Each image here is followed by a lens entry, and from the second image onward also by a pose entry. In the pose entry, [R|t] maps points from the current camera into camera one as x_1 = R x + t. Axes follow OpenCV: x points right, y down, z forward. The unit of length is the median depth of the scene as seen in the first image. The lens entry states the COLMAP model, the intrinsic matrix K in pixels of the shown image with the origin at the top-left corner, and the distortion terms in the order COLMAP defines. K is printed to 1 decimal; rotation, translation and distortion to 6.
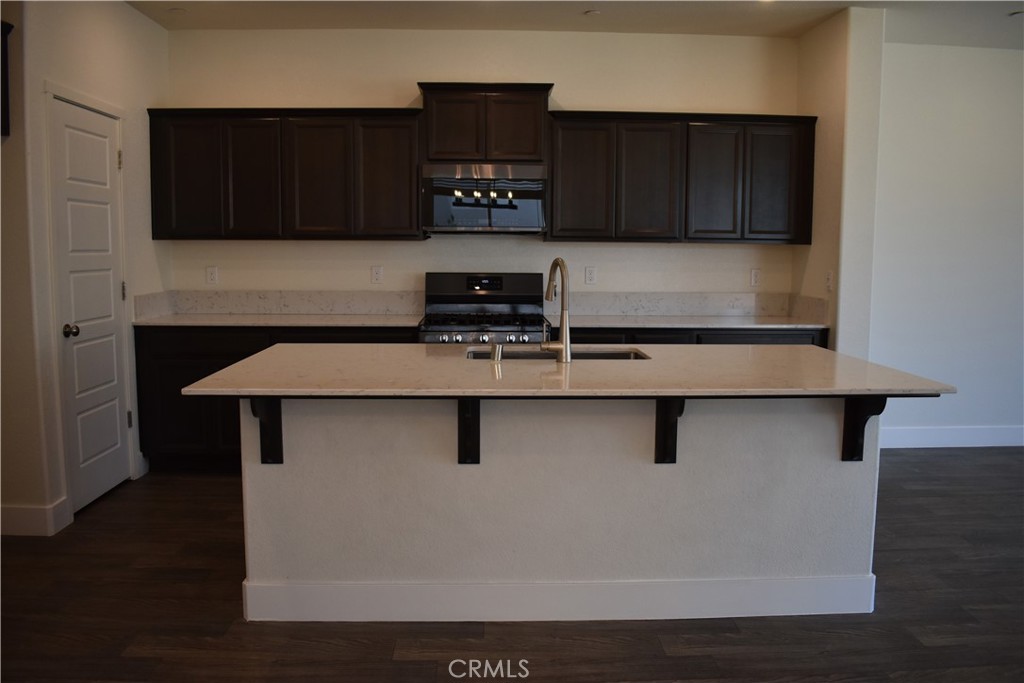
lens RADIAL K [[815.3, 0, 507.8], [0, 815.3, 335.6], [0, 0, 1]] dist [-0.082960, 0.006375]
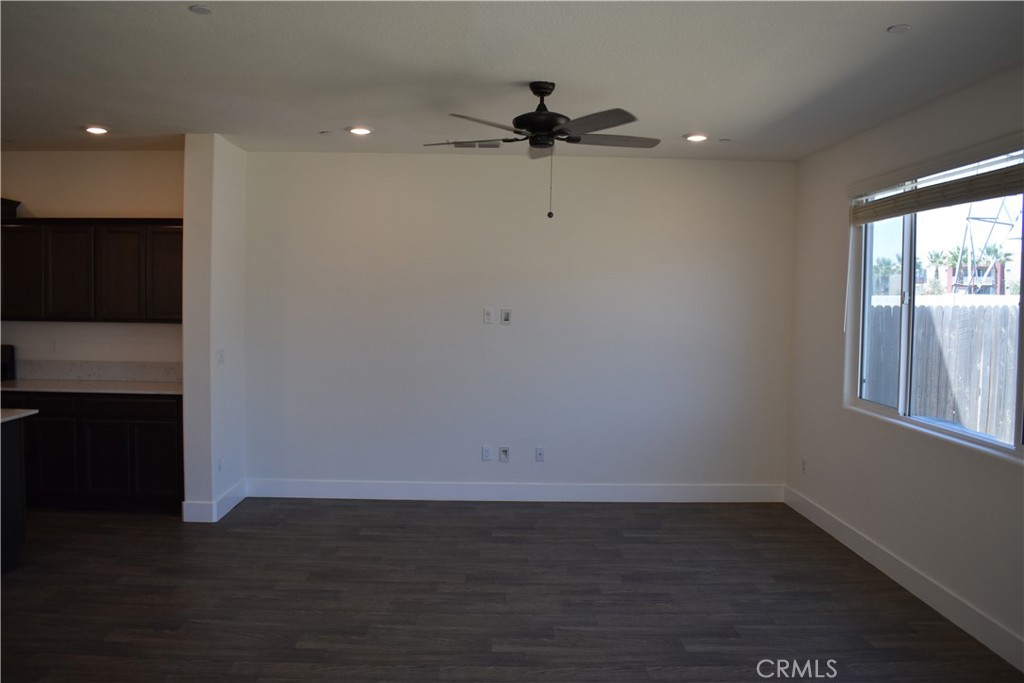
lens RADIAL K [[815.3, 0, 518.0], [0, 815.3, 338.3], [0, 0, 1]] dist [-0.082960, 0.006375]
pose [[0.999715, 0.013423, -0.019753, 0.901792], [-0.014533, 0.998256, -0.057212, -0.030963], [0.018951, 0.057483, 0.998167, -0.203324]]
